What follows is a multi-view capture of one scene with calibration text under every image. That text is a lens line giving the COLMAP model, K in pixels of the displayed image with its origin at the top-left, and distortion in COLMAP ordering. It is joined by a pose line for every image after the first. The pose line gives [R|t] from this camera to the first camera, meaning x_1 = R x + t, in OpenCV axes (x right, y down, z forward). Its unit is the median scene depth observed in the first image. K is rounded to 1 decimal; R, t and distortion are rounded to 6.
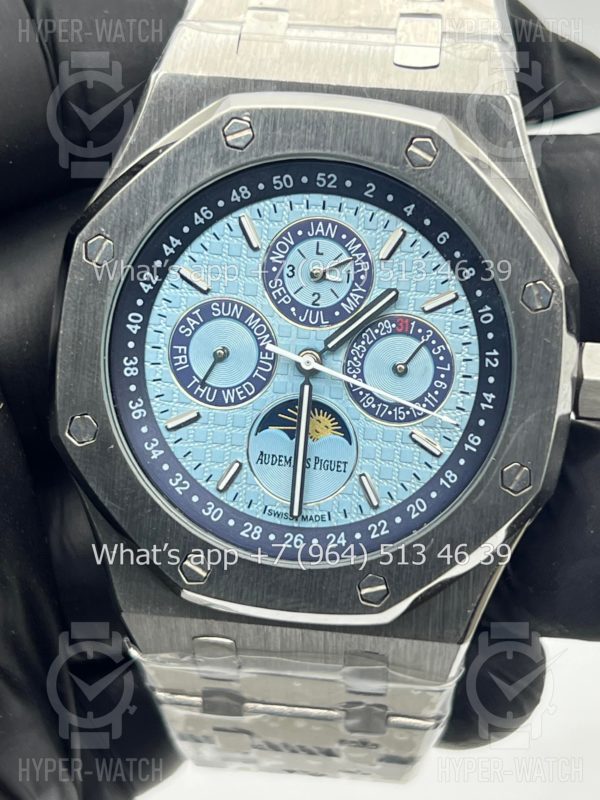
lens RADIAL K [[1908.5, 0, 298.8], [0, 1908.5, 397.4], [0, 0, 1]] dist [0.296120, 0.000000]
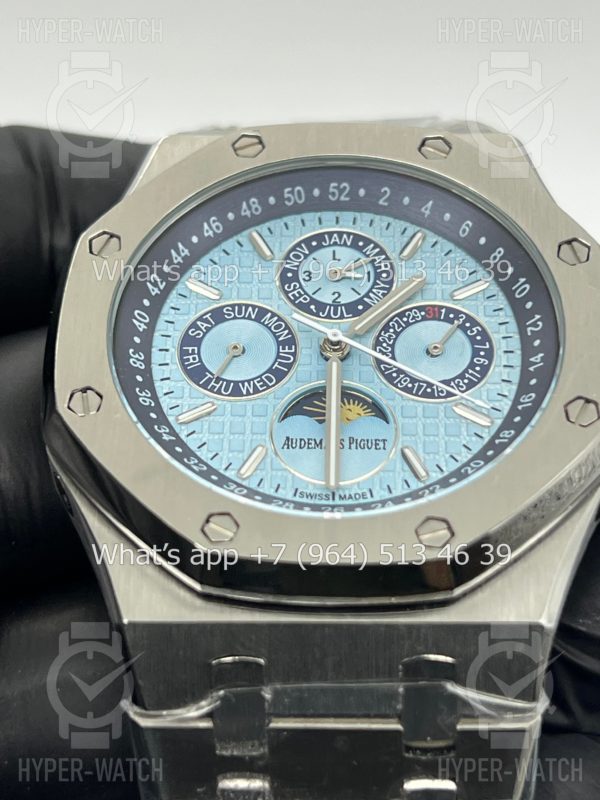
lens RADIAL K [[1908.5, 0, 292.9], [0, 1908.5, 397.3], [0, 0, 1]] dist [0.296120, 0.000000]
pose [[0.995325, -0.007282, 0.096310, -0.102076], [0.067743, 0.763390, -0.642375, 0.582286], [-0.068845, 0.645896, 0.760315, 0.325122]]
